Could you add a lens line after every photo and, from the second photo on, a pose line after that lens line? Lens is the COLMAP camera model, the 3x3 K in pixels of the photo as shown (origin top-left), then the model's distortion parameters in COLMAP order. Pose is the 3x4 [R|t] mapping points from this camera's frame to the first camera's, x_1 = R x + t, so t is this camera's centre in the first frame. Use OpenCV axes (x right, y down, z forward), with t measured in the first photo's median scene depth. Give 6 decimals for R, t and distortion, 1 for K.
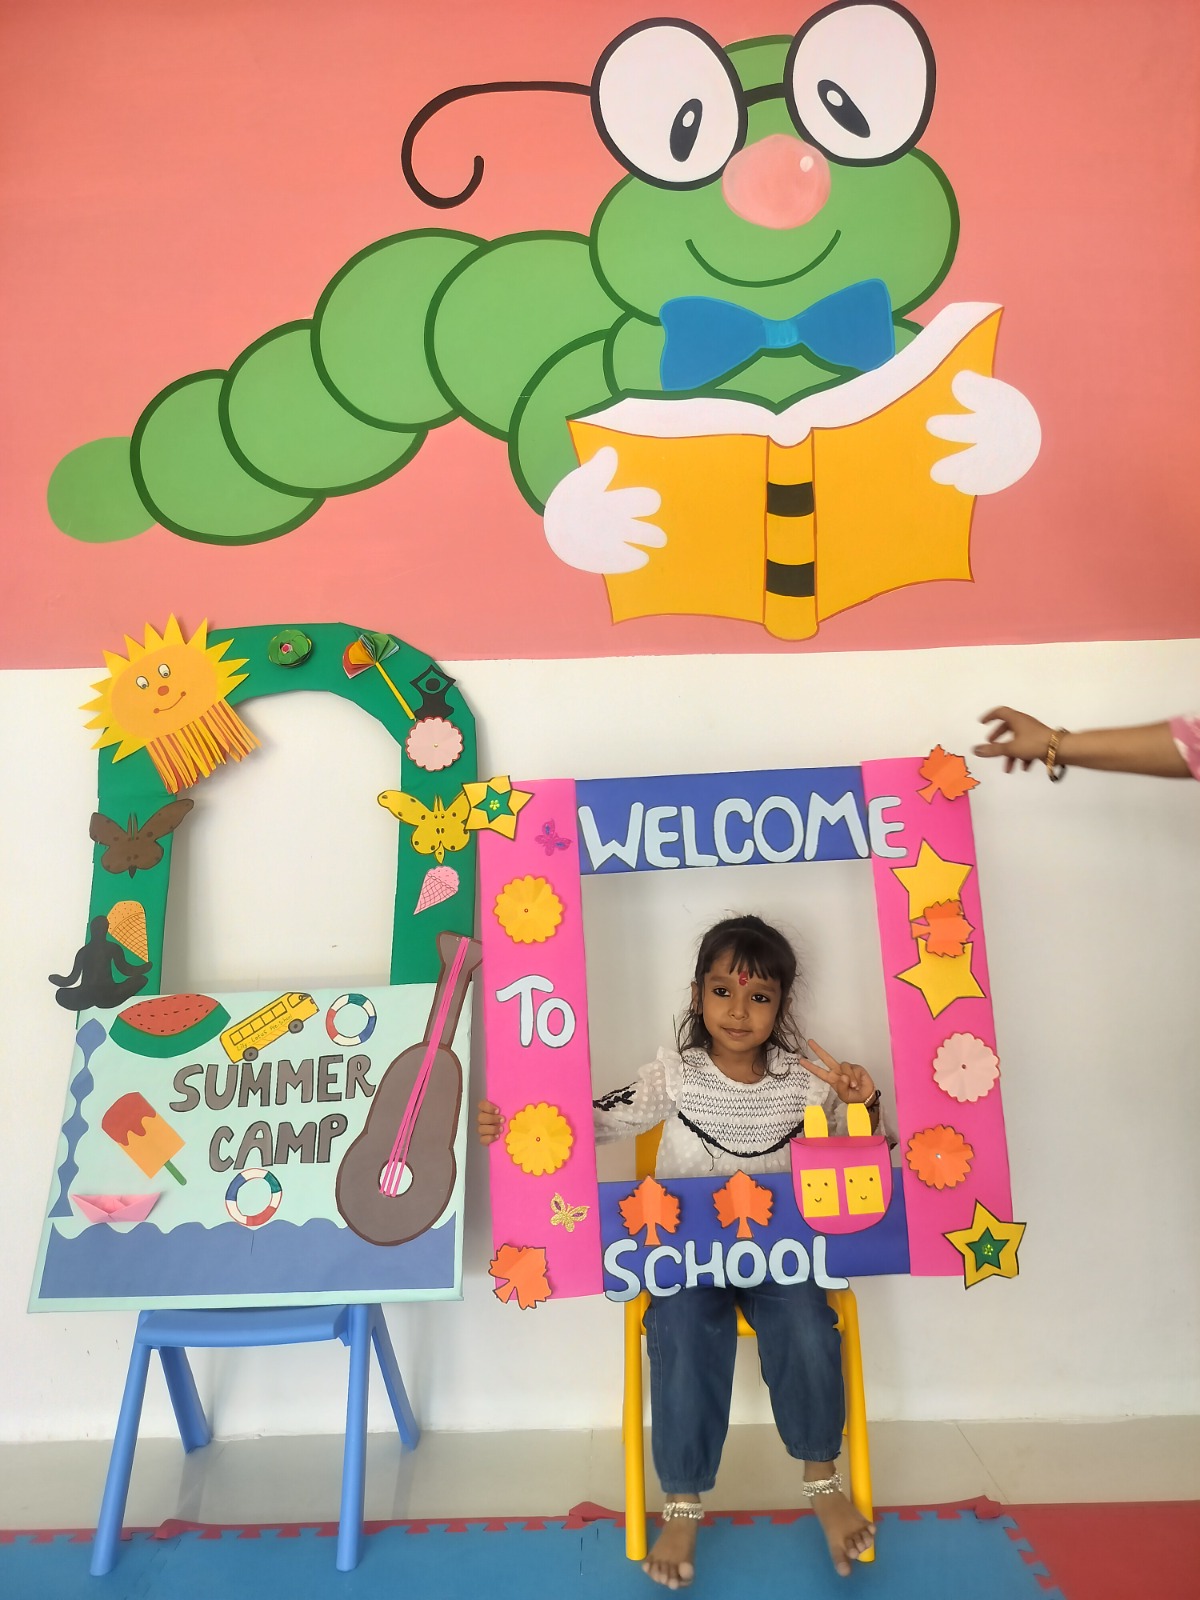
lens RADIAL K [[1173.7, 0, 590.6], [0, 1173.7, 784.8], [0, 0, 1]] dist [0.045848, -0.056206]
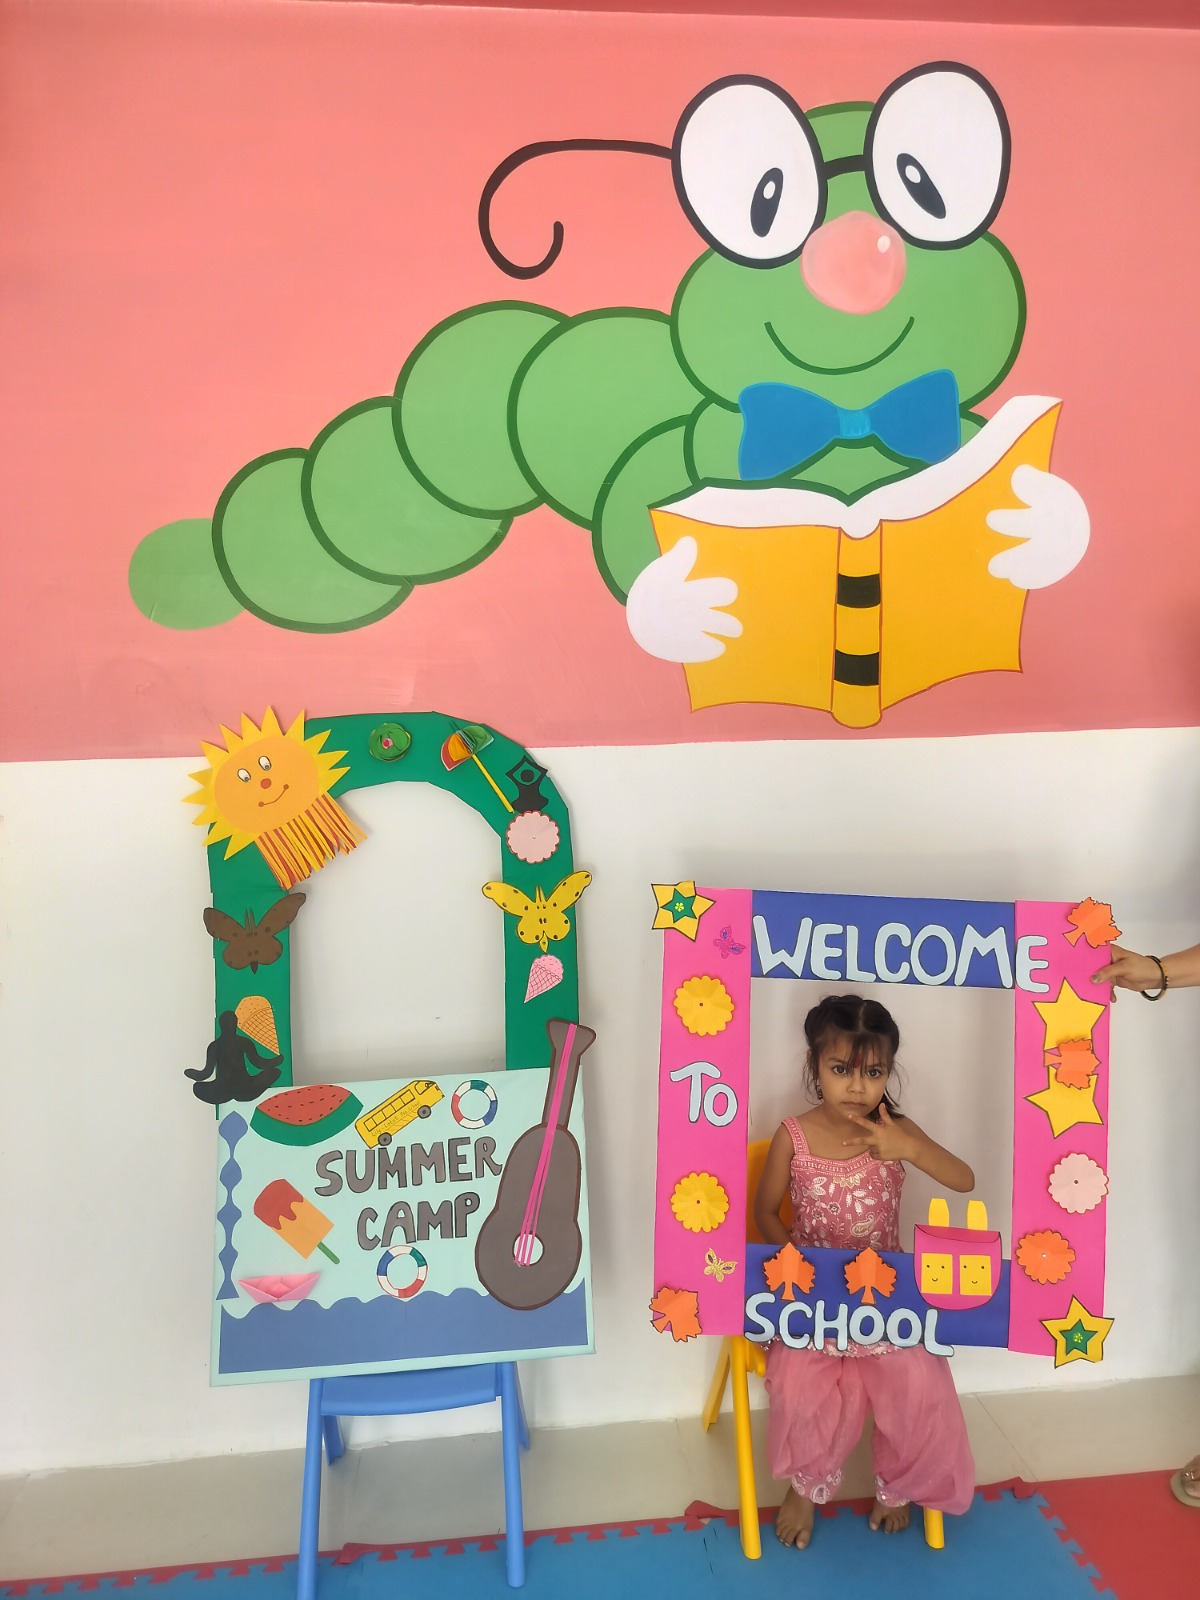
lens RADIAL K [[1173.7, 0, 602.8], [0, 1173.7, 796.9], [0, 0, 1]] dist [0.045848, -0.056206]
pose [[0.994438, -0.009773, 0.104869, -0.177265], [-0.007187, 0.987068, 0.160142, -0.235363], [-0.105078, -0.160005, 0.981507, -0.042012]]
